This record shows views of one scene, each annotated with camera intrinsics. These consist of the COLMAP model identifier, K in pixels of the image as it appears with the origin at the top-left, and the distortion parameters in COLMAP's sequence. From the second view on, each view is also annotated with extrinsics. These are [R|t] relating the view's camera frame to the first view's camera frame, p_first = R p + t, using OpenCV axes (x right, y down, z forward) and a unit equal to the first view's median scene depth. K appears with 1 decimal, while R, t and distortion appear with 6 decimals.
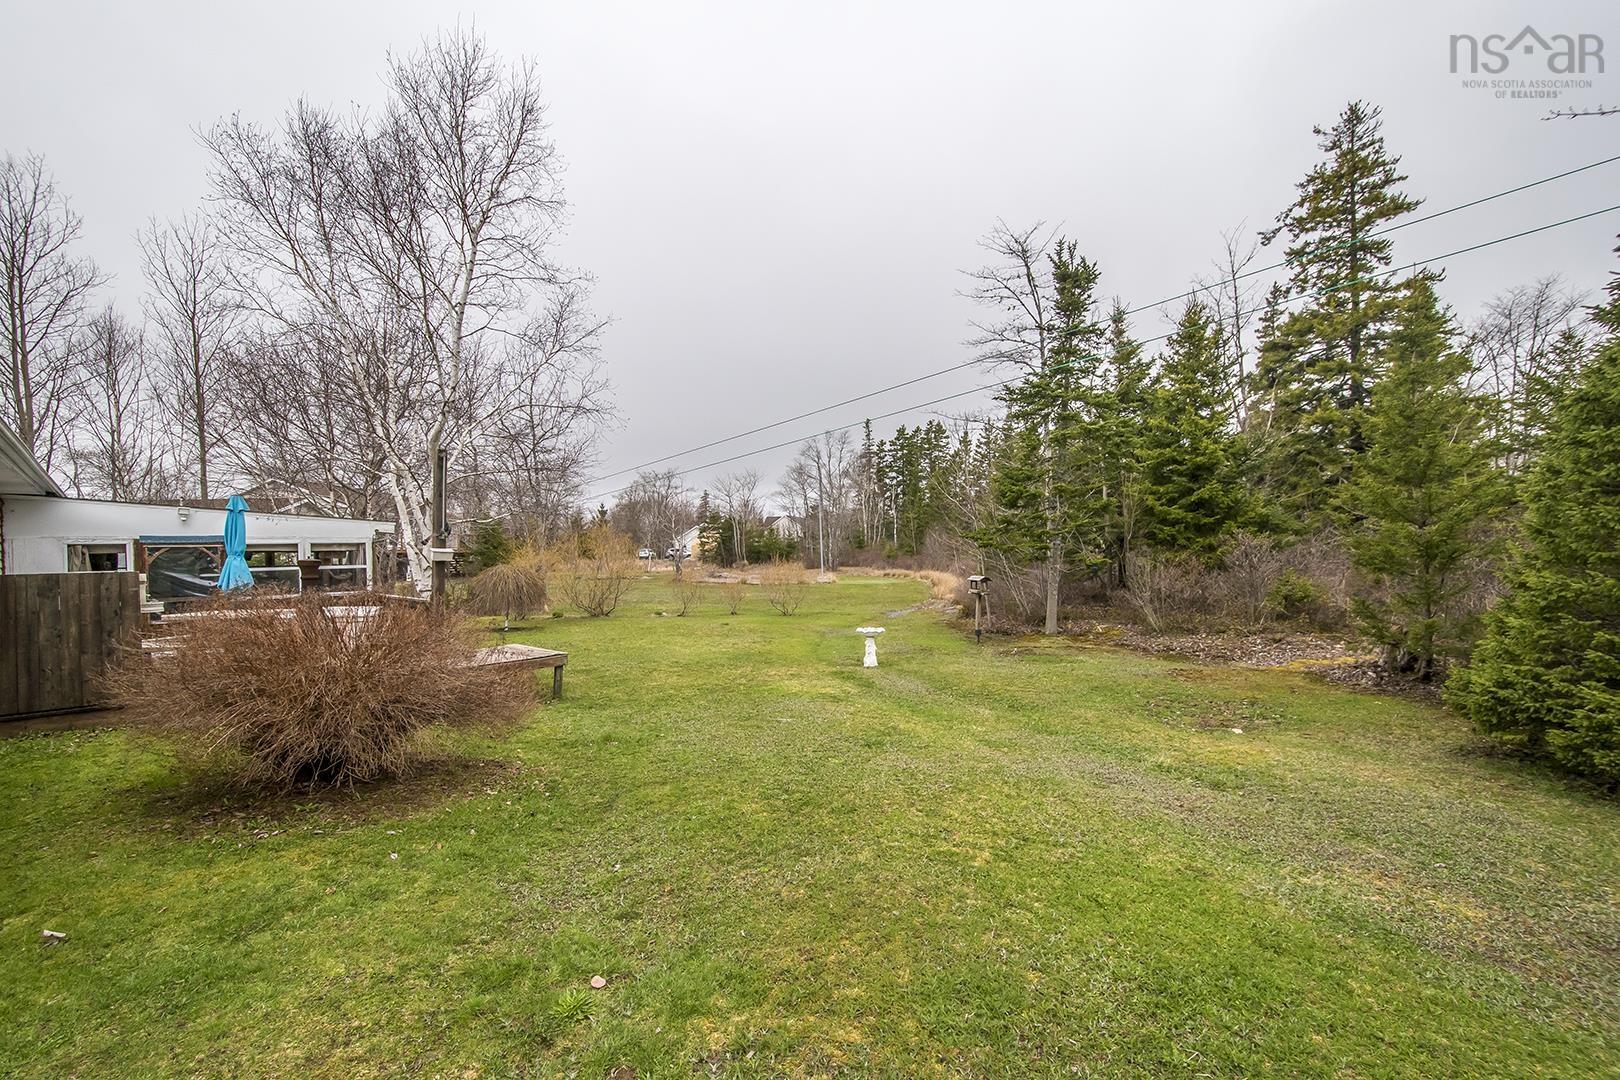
lens RADIAL K [[736.5, 0, 816.6], [0, 736.5, 539.7], [0, 0, 1]] dist [0.003973, -0.000281]
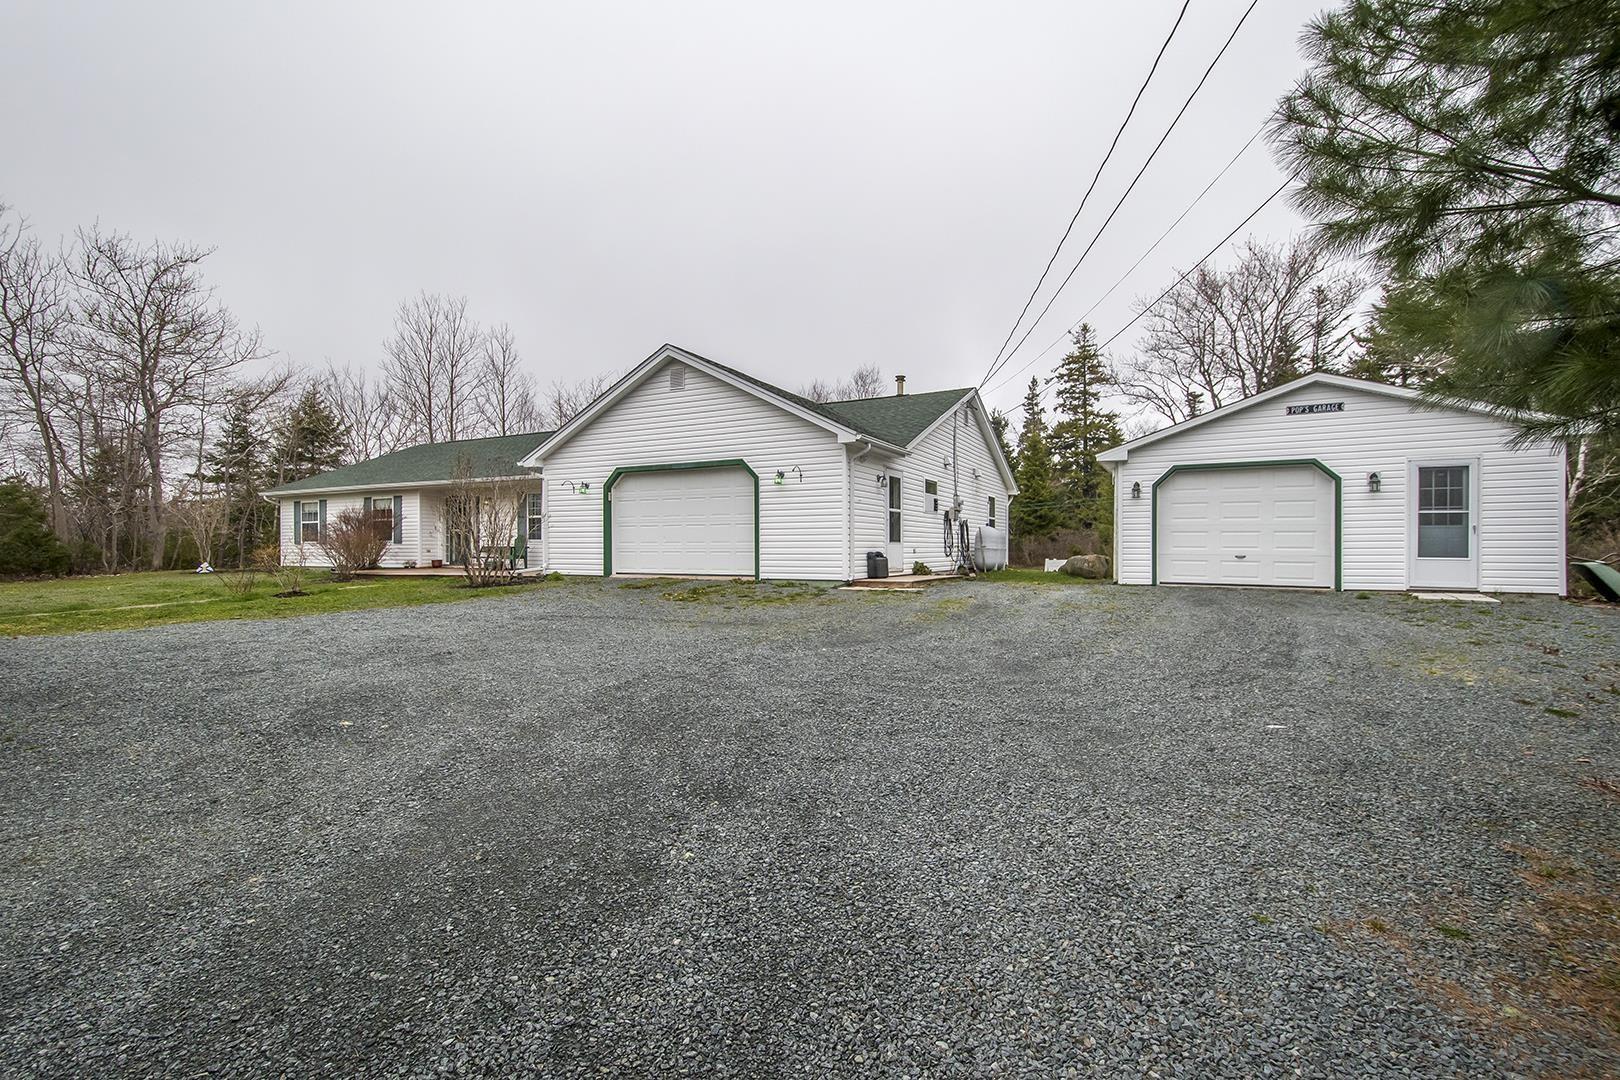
lens RADIAL K [[736.5, 0, 836.8], [0, 736.5, 541.4], [0, 0, 1]] dist [0.003973, -0.000281]
pose [[0.941707, 0.005039, 0.336396, -0.628721], [-0.006075, 0.999979, 0.002026, 0.022688], [-0.336379, -0.003952, 0.941719, -0.723672]]
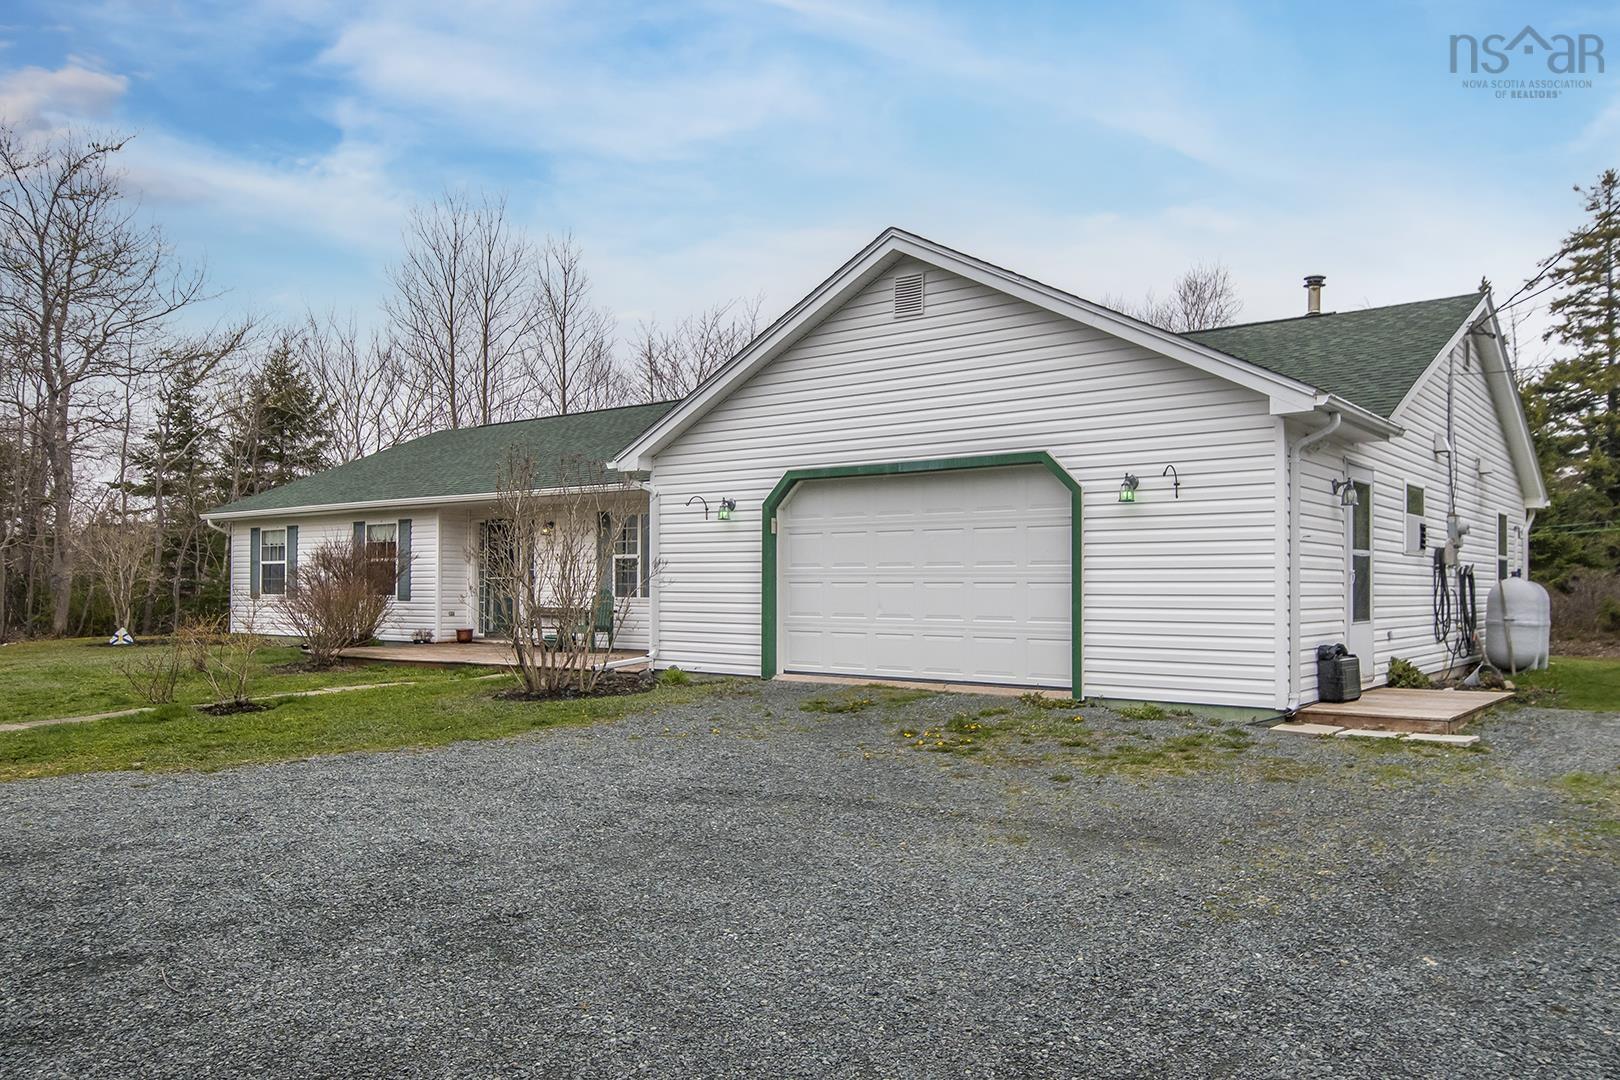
lens RADIAL K [[1229.9, 0, 816.8], [0, 1229.9, 551.9], [0, 0, 1]] dist [0.013791, -0.007051]
pose [[0.991186, 0.012917, 0.131847, -0.650968], [-0.010733, 0.999793, -0.017264, 0.009241], [-0.132043, 0.015697, 0.991120, -0.624337]]
